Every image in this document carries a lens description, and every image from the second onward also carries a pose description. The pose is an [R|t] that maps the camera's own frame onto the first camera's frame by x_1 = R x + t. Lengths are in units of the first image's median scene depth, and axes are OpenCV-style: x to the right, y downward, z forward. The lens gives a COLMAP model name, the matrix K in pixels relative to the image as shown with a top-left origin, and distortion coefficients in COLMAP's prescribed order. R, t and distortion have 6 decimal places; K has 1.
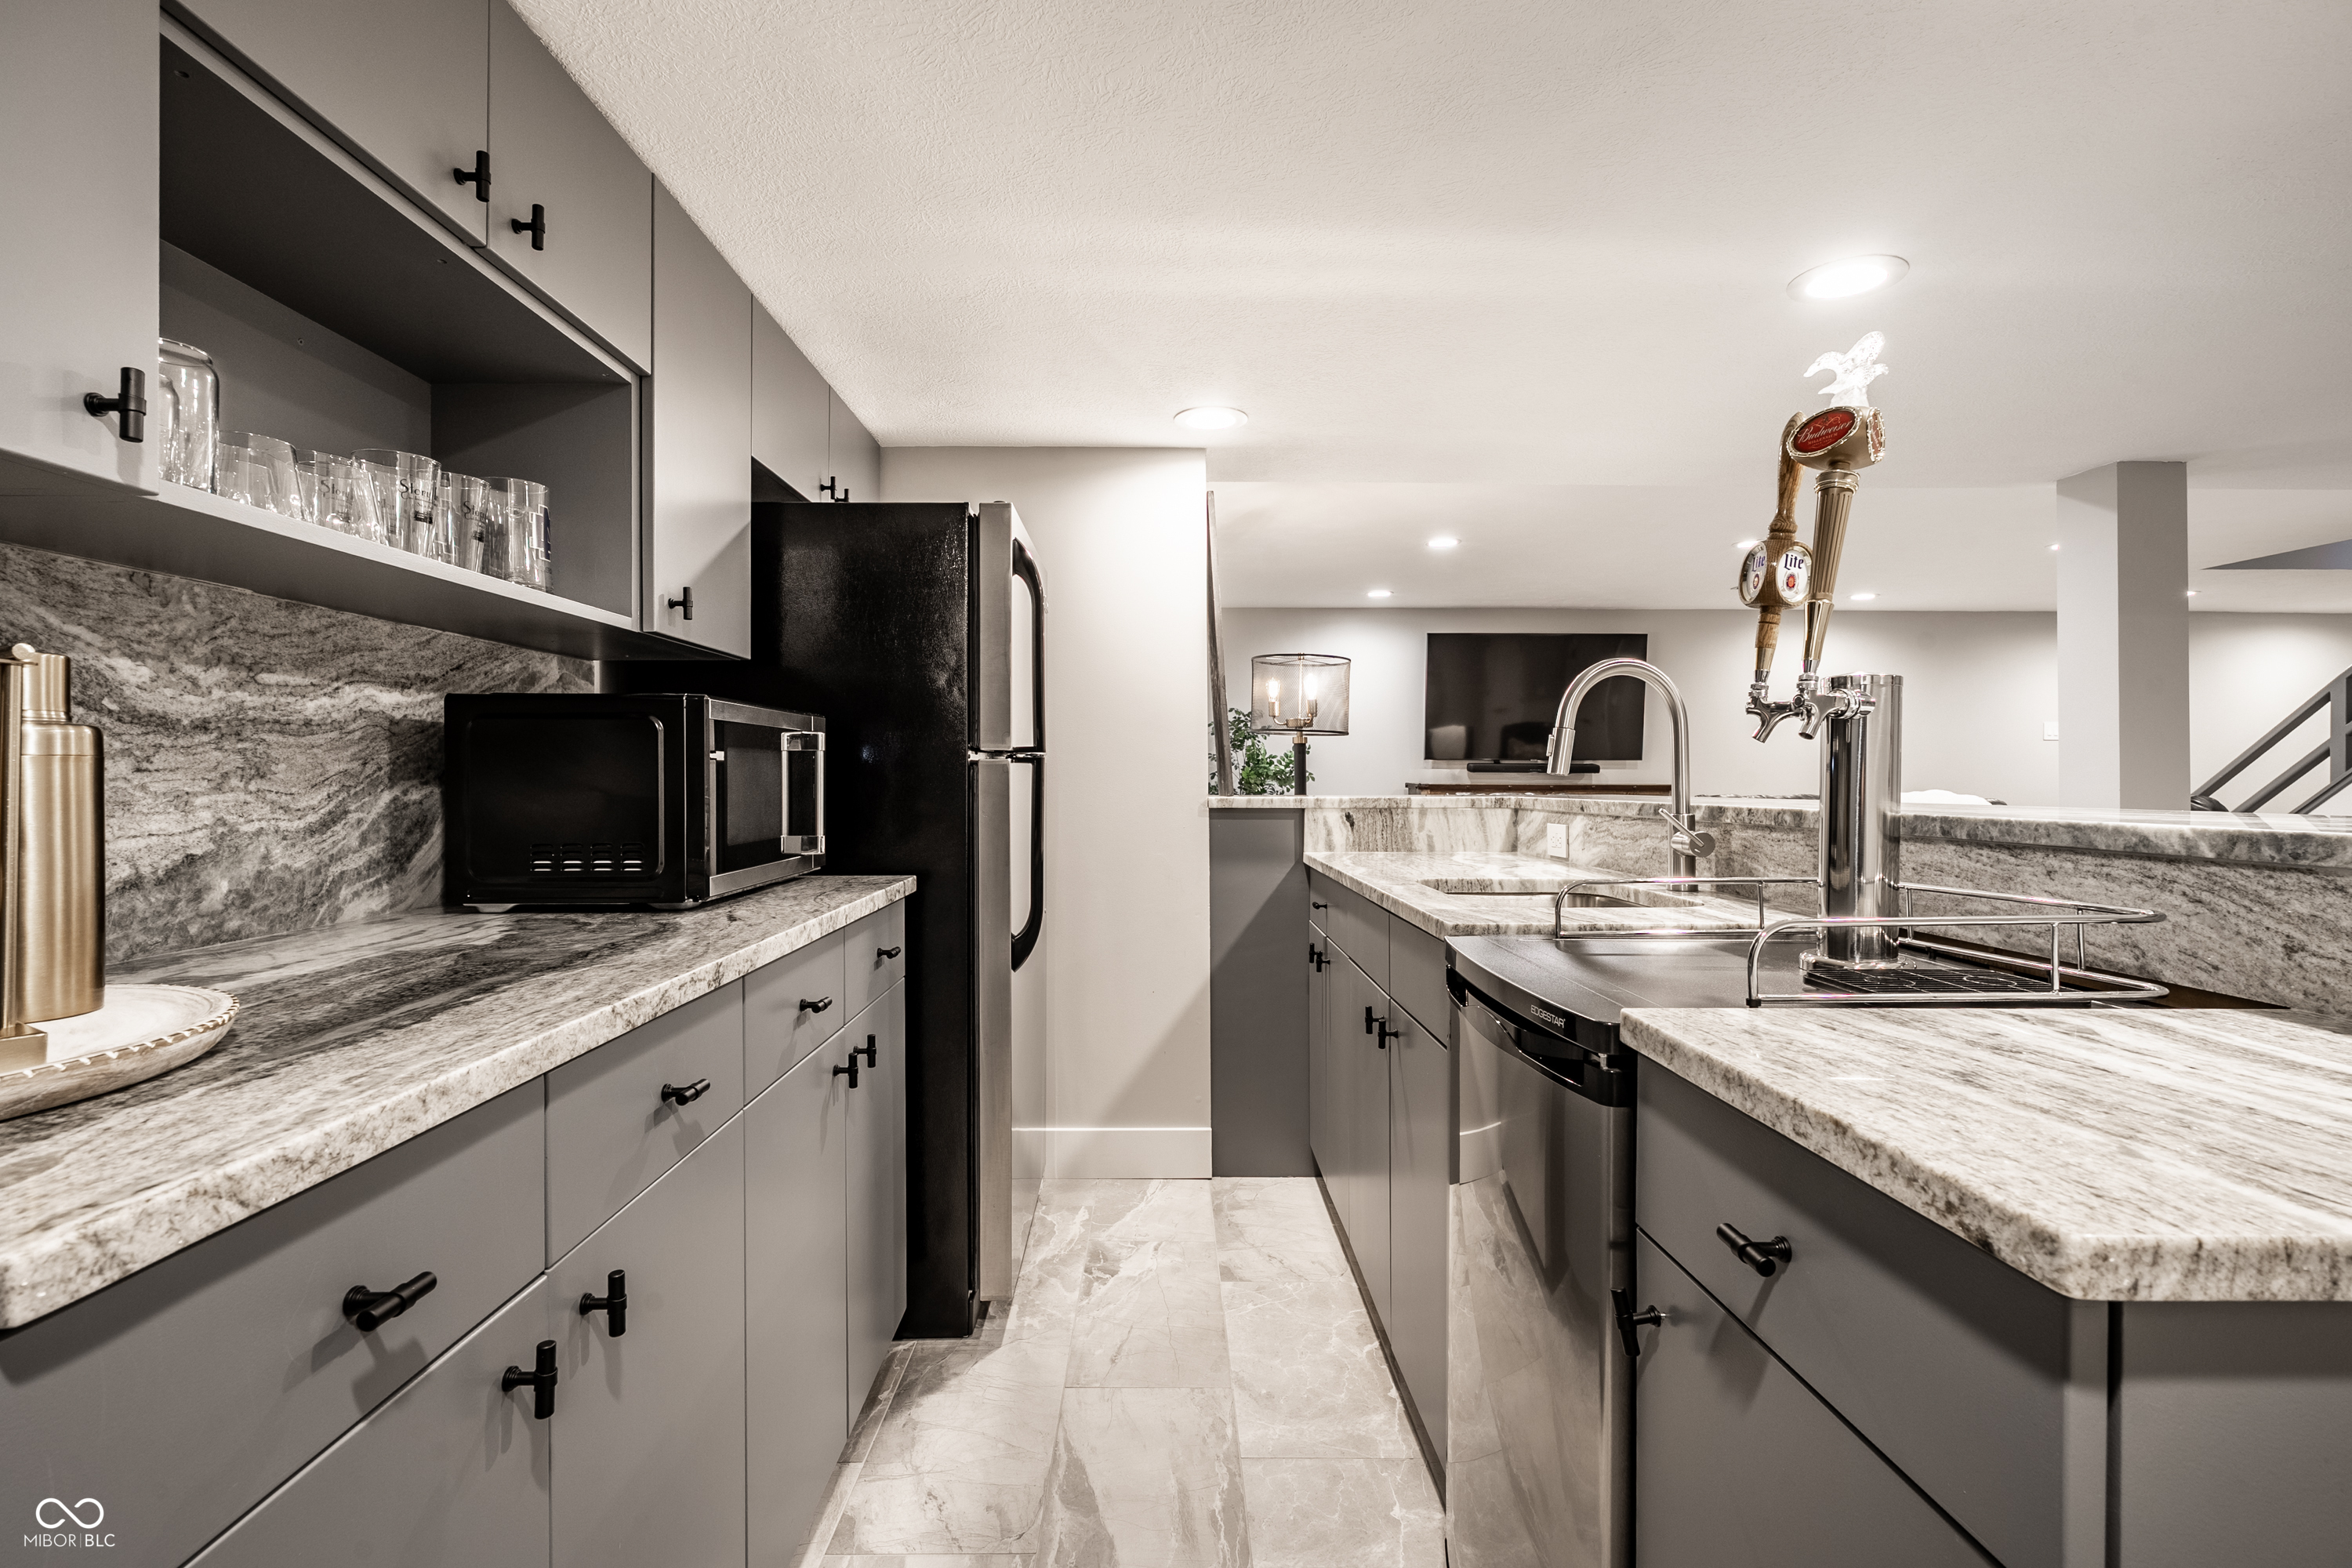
lens RADIAL K [[1047.3, 0, 1158.9], [0, 1047.3, 781.6], [0, 0, 1]] dist [-0.001627, 0.000711]
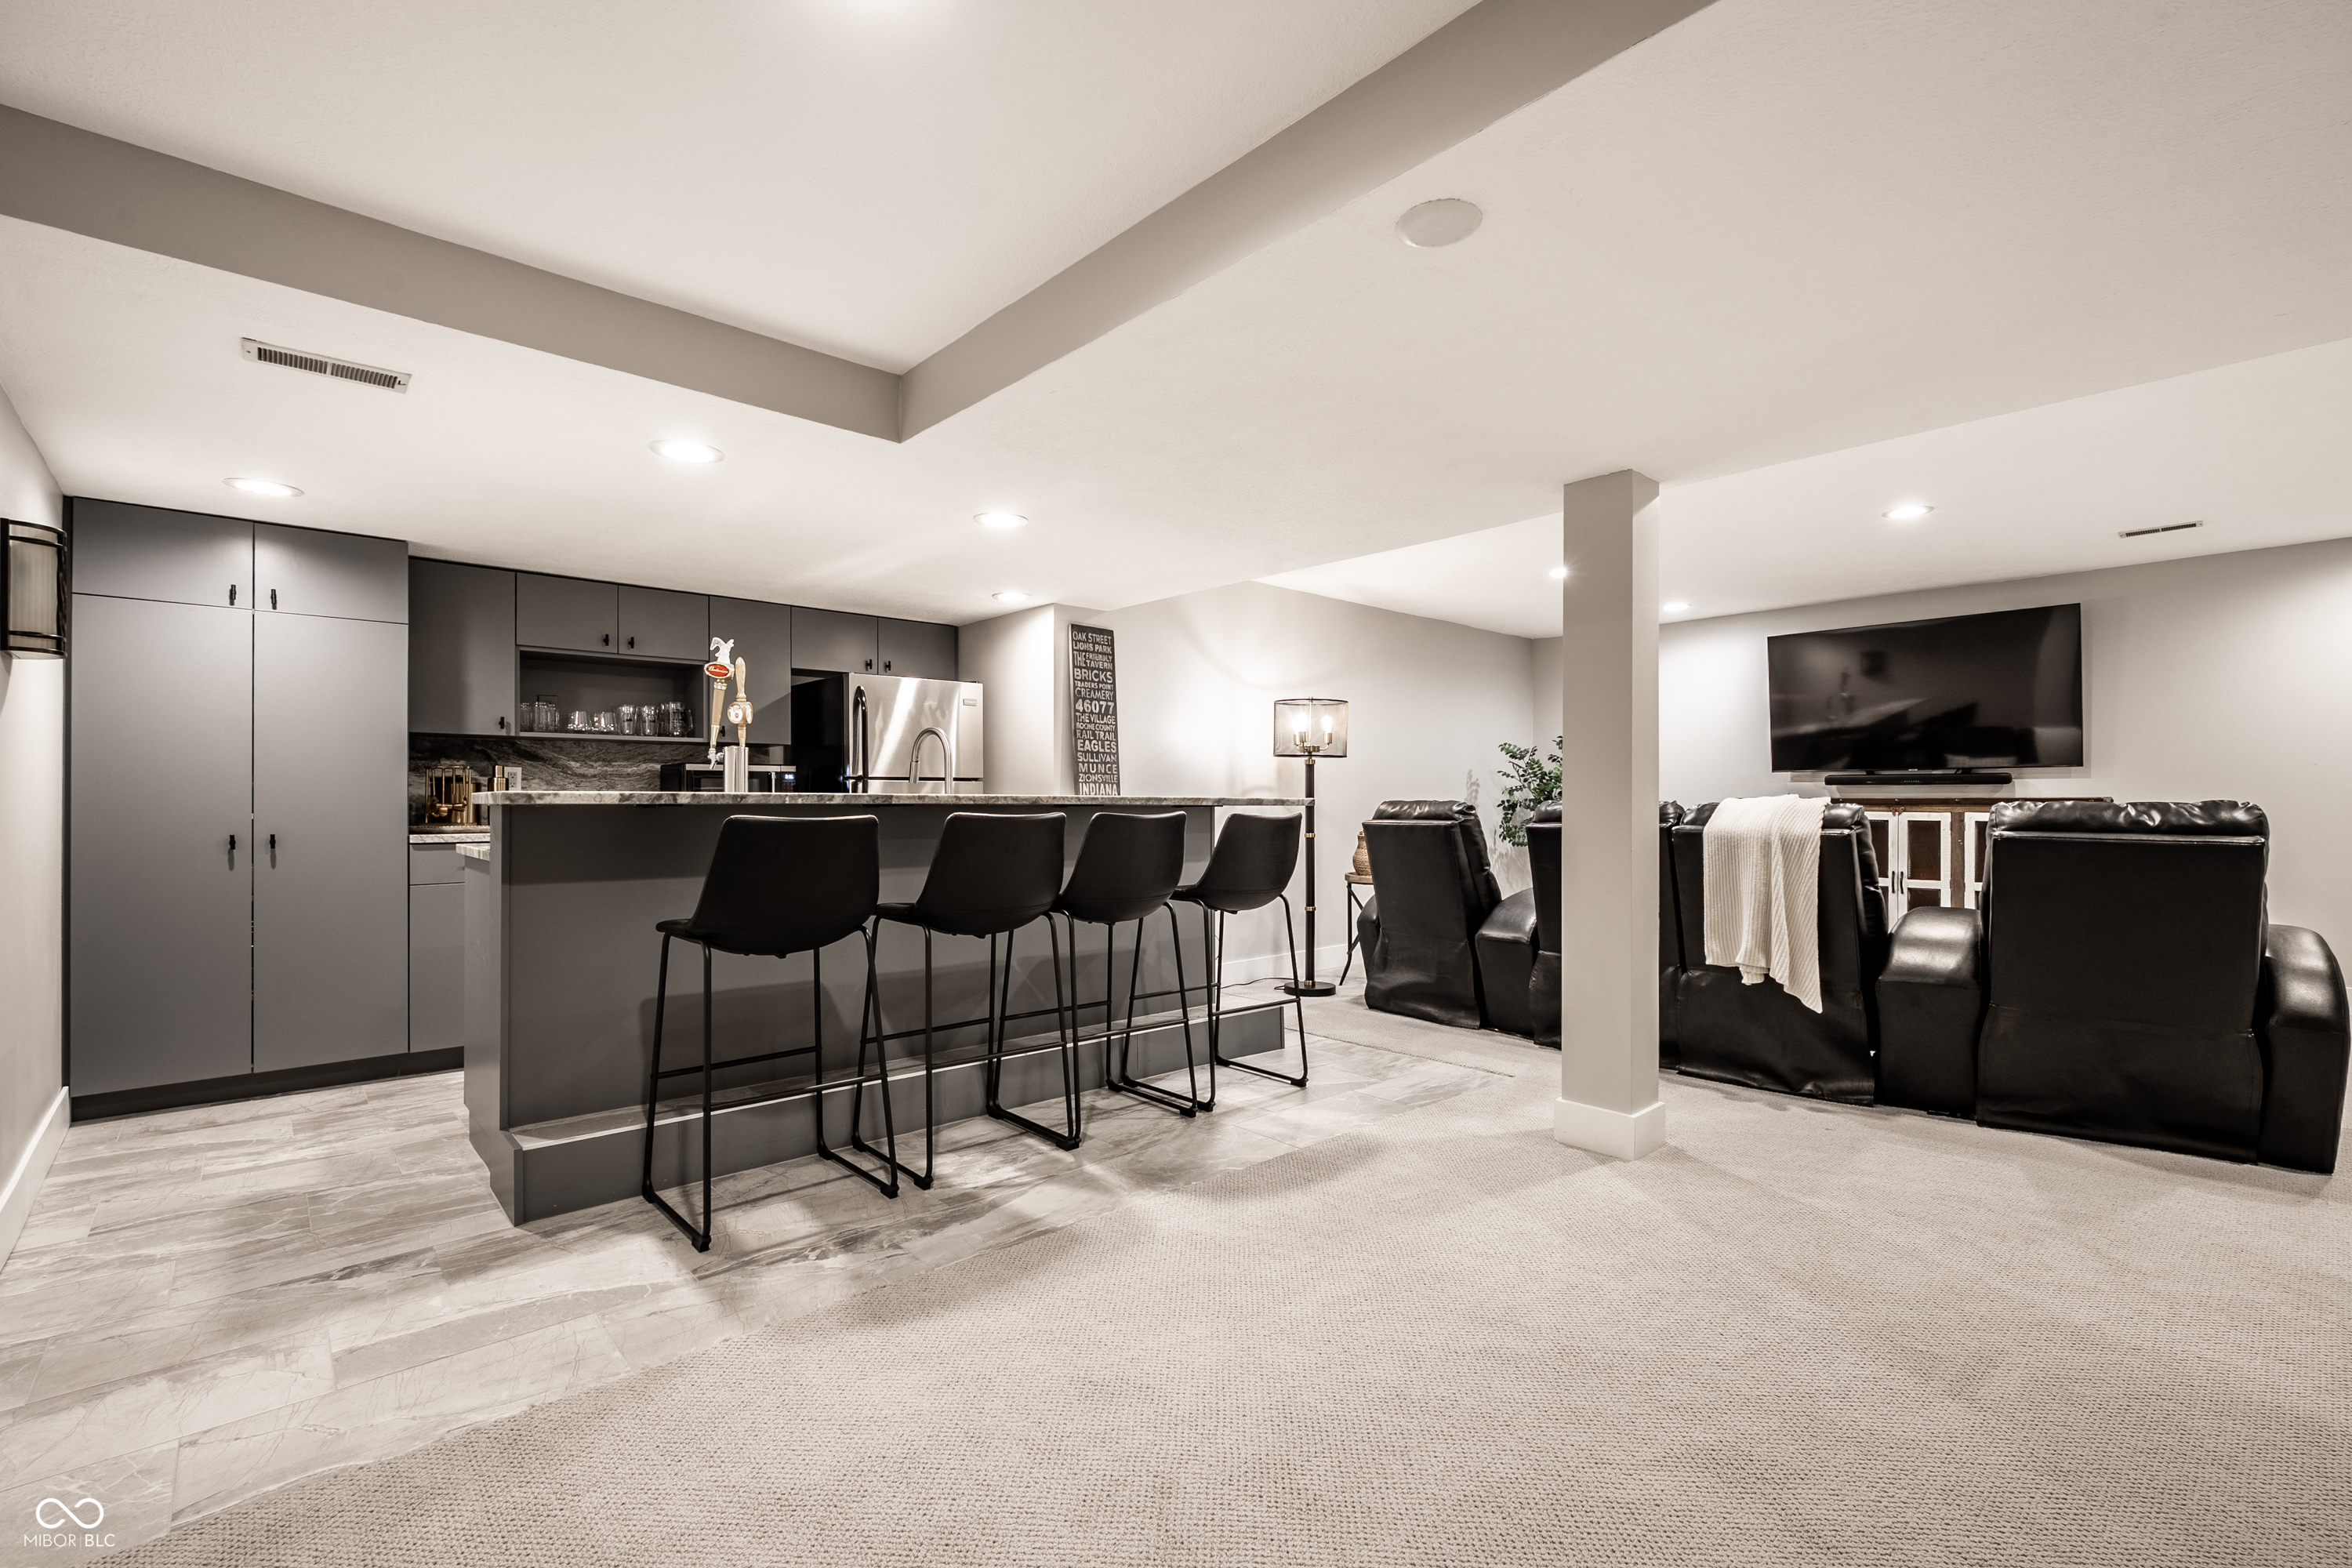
lens RADIAL K [[1047.3, 0, 1151.7], [0, 1047.3, 795.7], [0, 0, 1]] dist [-0.001627, 0.000711]
pose [[0.671390, -0.005595, -0.741083, 0.982021], [-0.001651, 0.999958, -0.009045, 0.015354], [0.741102, 0.007296, 0.671352, -0.037885]]
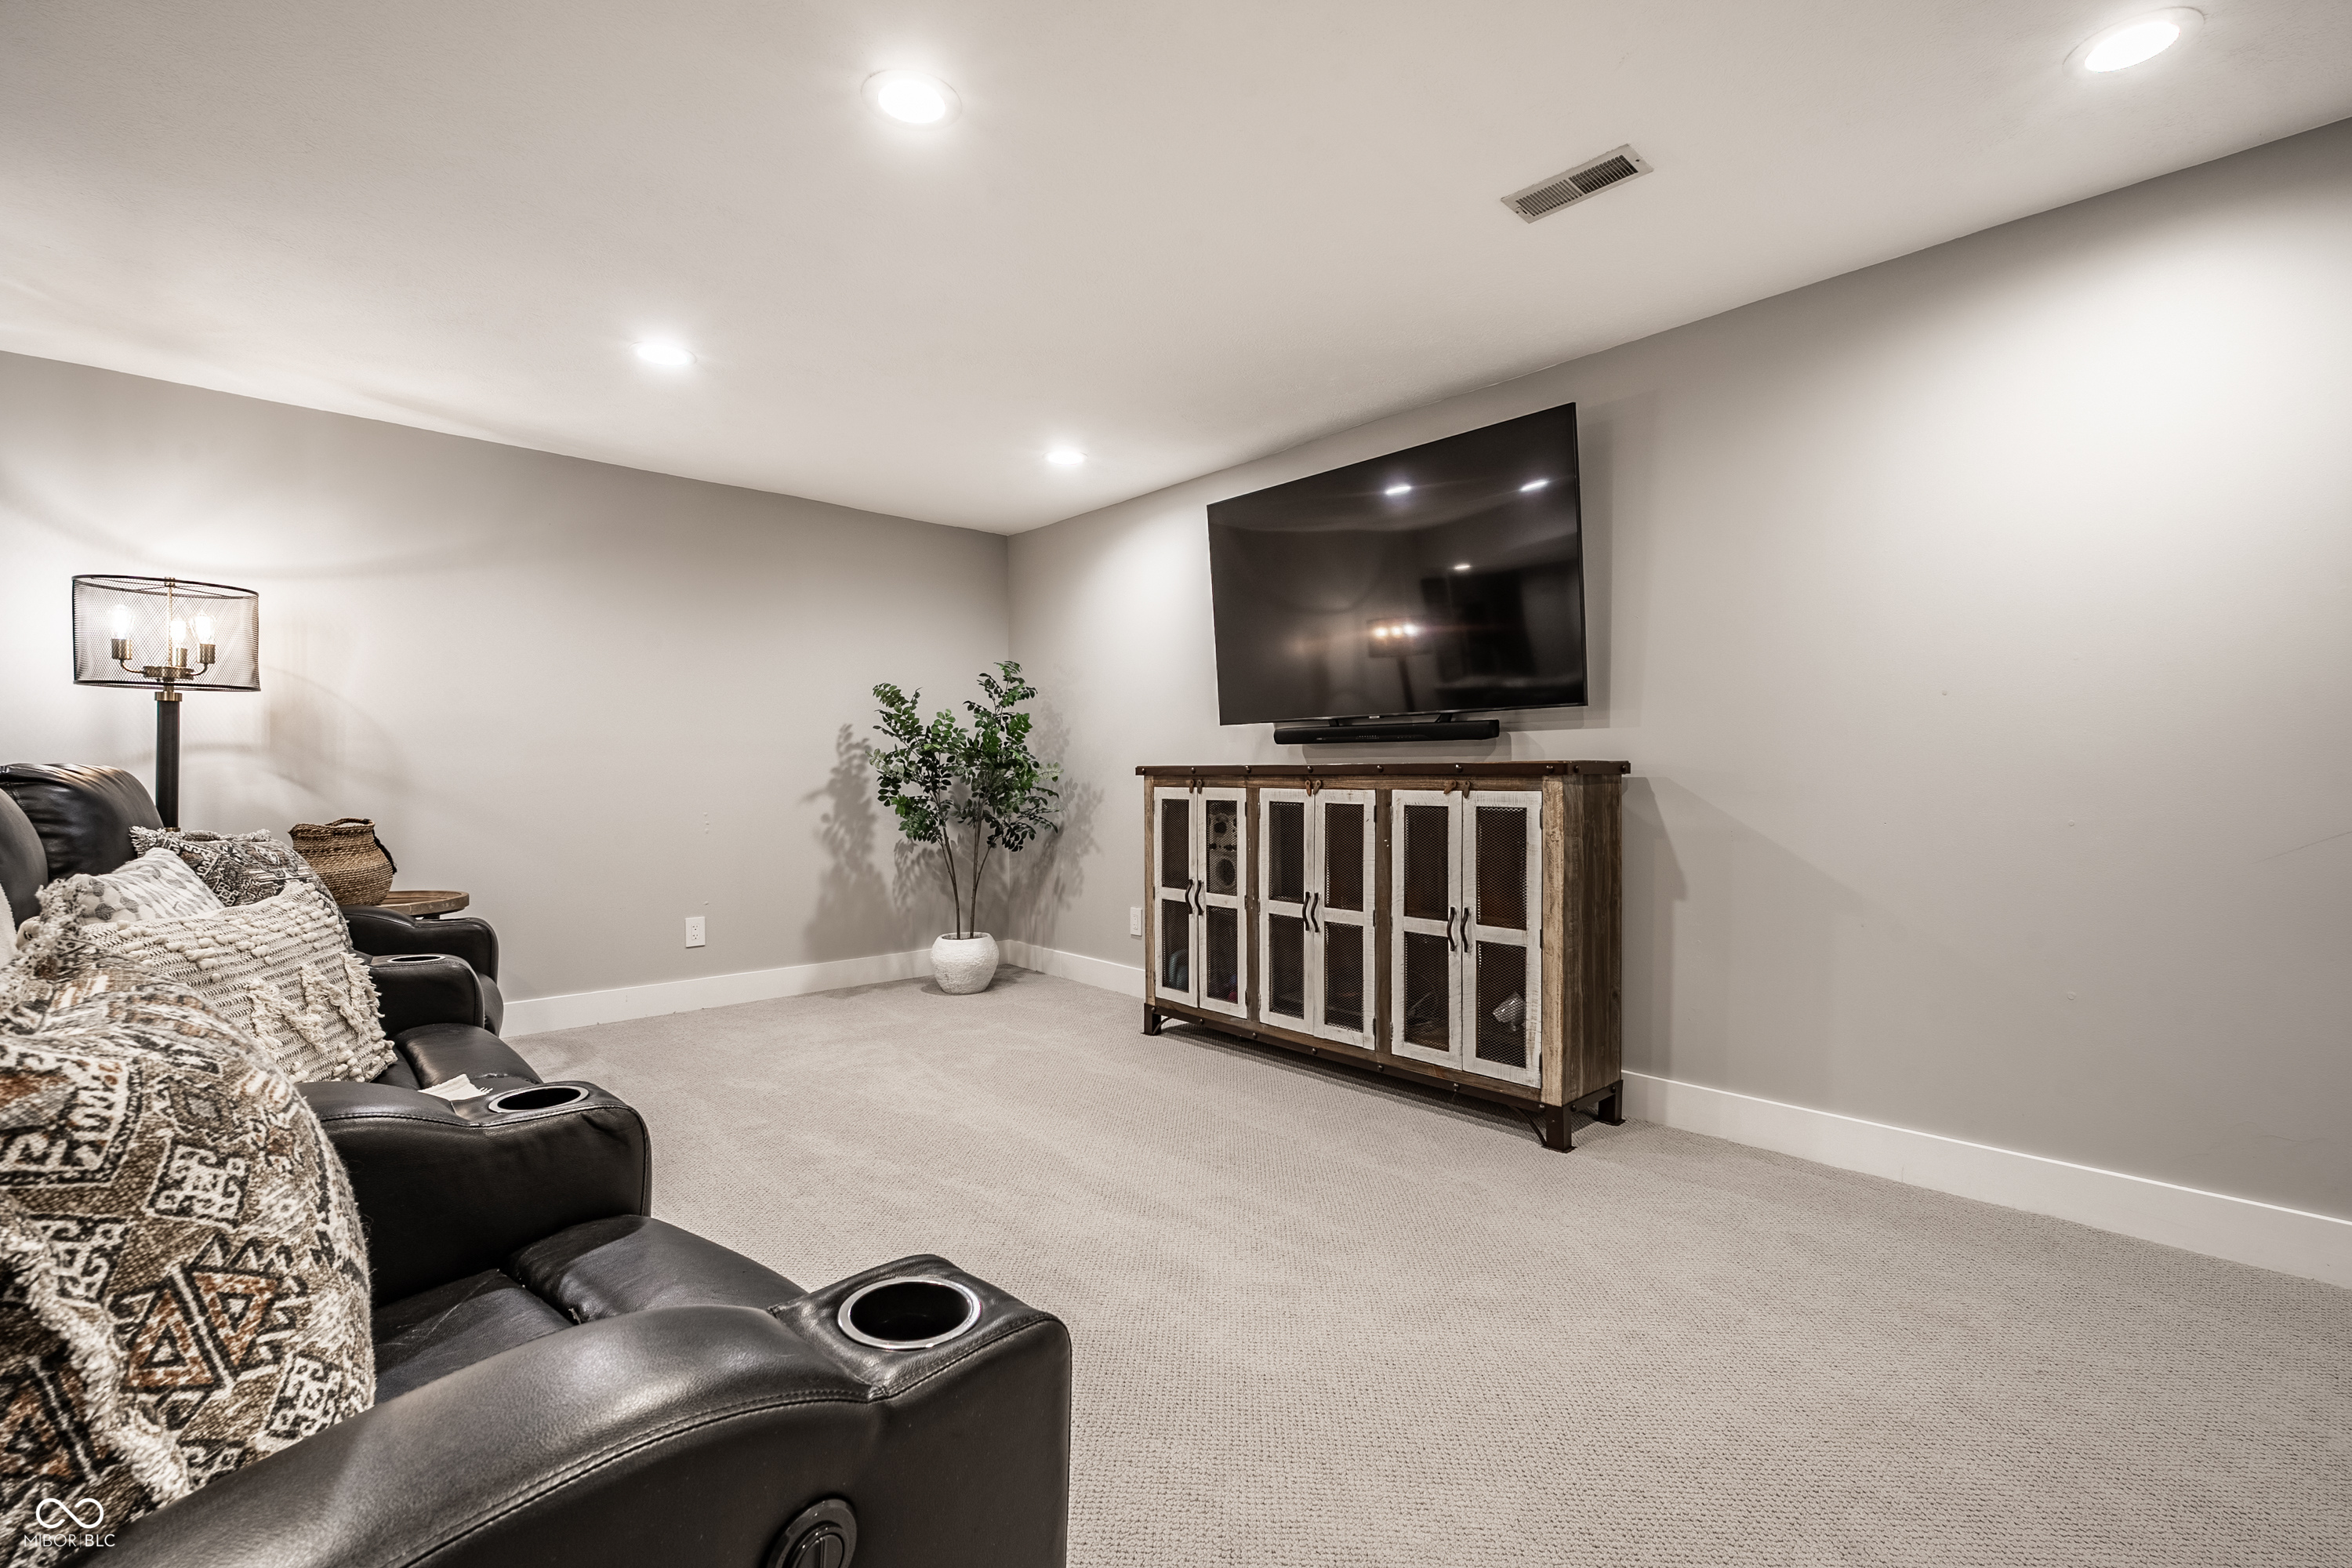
lens RADIAL K [[1047.3, 0, 1164.0], [0, 1047.3, 782.8], [0, 0, 1]] dist [-0.001627, 0.000711]
pose [[0.673564, -0.002768, -0.739124, 1.129188], [-0.001717, 0.999984, -0.005310, 0.022535], [0.739127, 0.004845, 0.673549, 1.021336]]
